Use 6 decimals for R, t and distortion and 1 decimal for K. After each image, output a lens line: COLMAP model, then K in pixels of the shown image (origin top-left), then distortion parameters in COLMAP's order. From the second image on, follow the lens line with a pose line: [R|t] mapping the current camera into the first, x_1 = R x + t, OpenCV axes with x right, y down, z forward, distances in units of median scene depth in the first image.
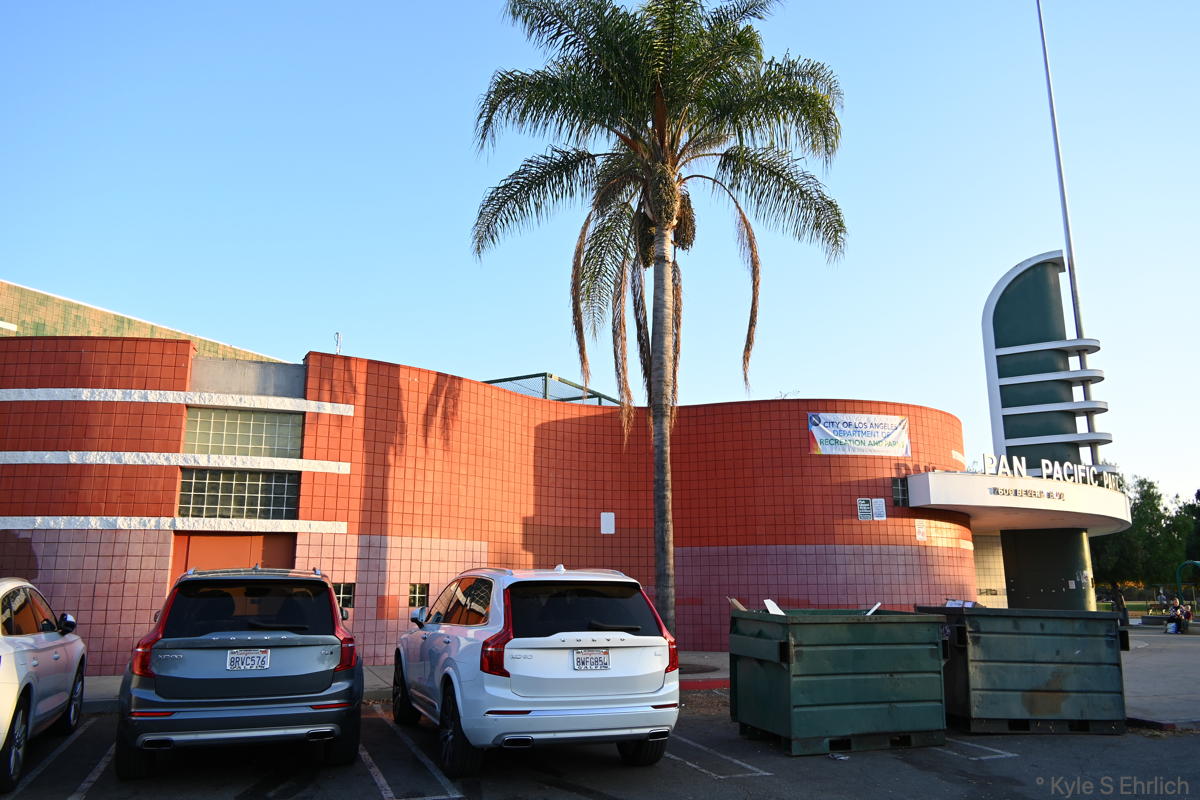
lens RADIAL K [[909.8, 0, 600.0], [0, 909.8, 400.0], [0, 0, 1]] dist [0.034535, -0.044644]
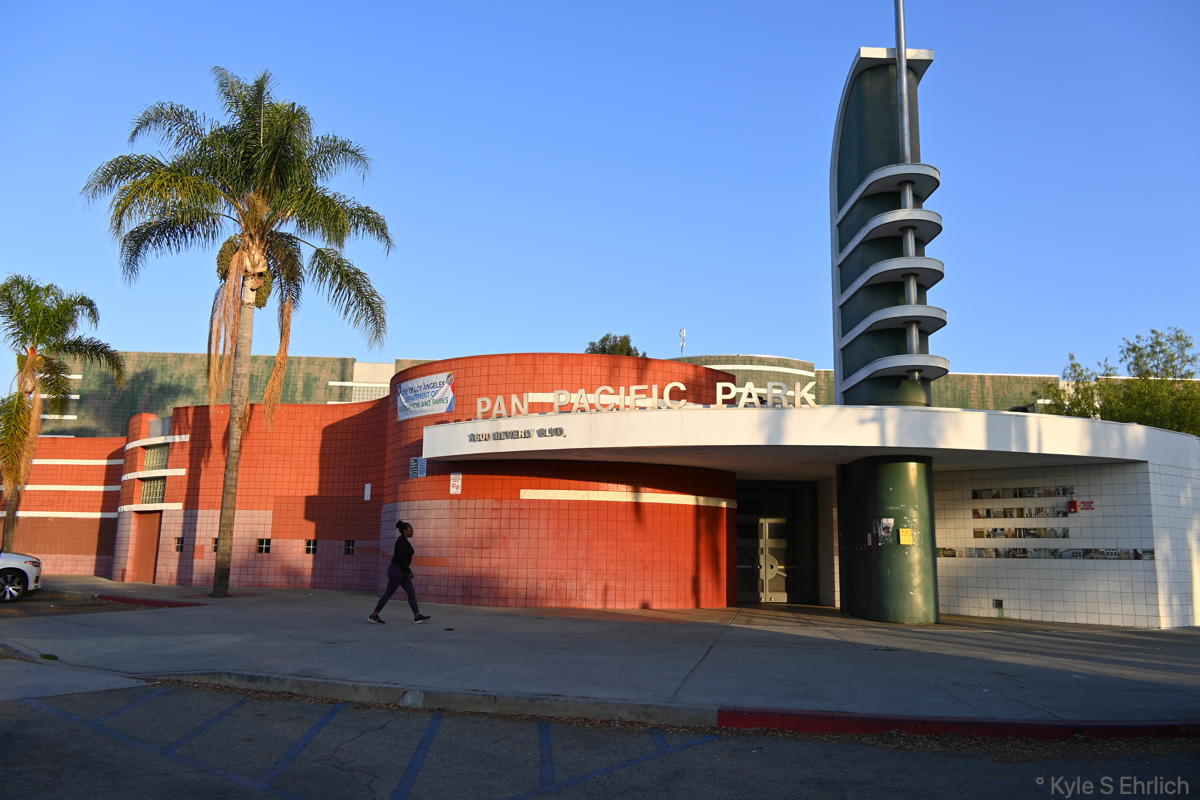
lens RADIAL K [[901.7, 0, 600.9], [0, 901.7, 400.3], [0, 0, 1]] dist [0.014081, -0.019839]
pose [[0.509894, -0.135723, -0.849463, 1.610774], [0.163031, 0.984826, -0.059491, 0.173083], [0.844647, -0.108155, 0.524284, 0.789248]]
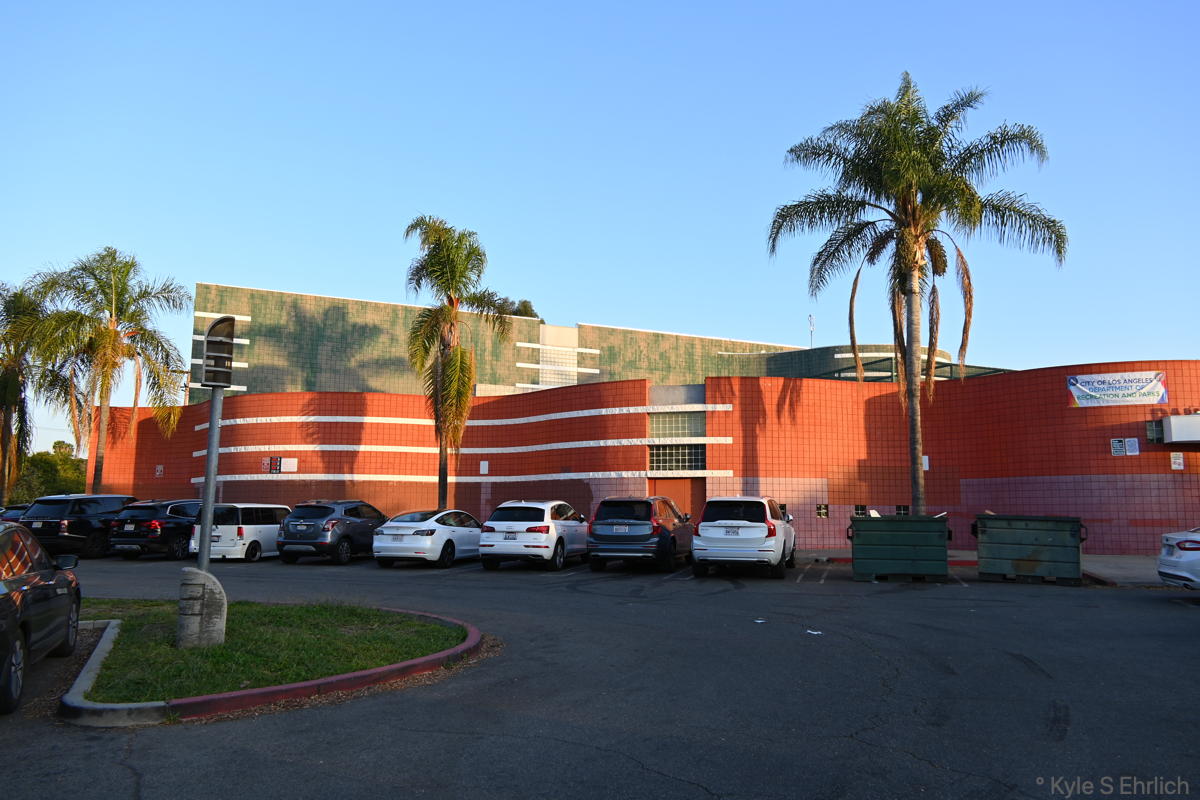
lens RADIAL K [[901.2, 0, 600.5], [0, 901.2, 400.9], [0, 0, 1]] dist [0.004675, -0.001197]
pose [[0.804795, -0.070818, -0.589312, 0.566235], [0.117315, 0.992249, 0.040972, -0.104244], [0.581843, -0.102109, 0.806866, -0.566872]]
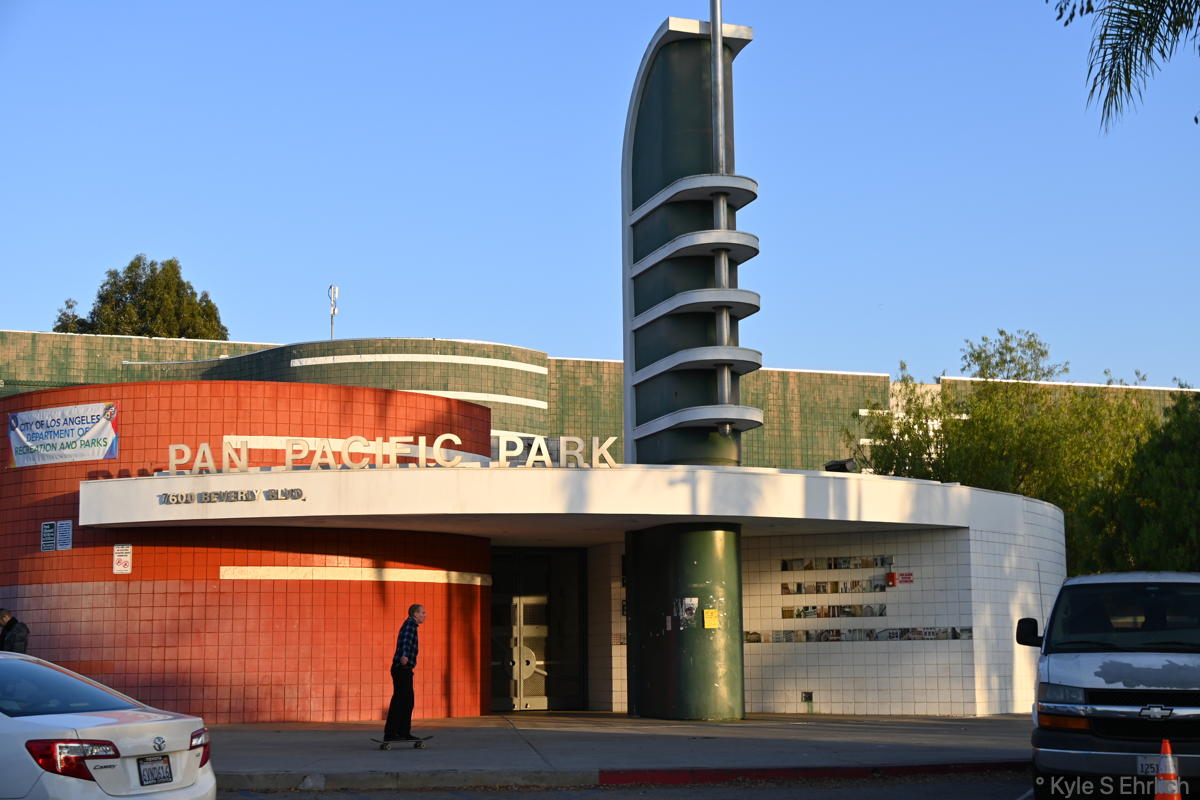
lens RADIAL K [[1761.5, 0, 603.7], [0, 1761.5, 396.7], [0, 0, 1]] dist [0.038804, -0.098399]
pose [[0.743938, -0.106052, -0.659780, 1.970173], [0.150490, 0.988553, 0.010788, 0.073236], [0.651083, -0.107316, 0.751381, 0.269436]]
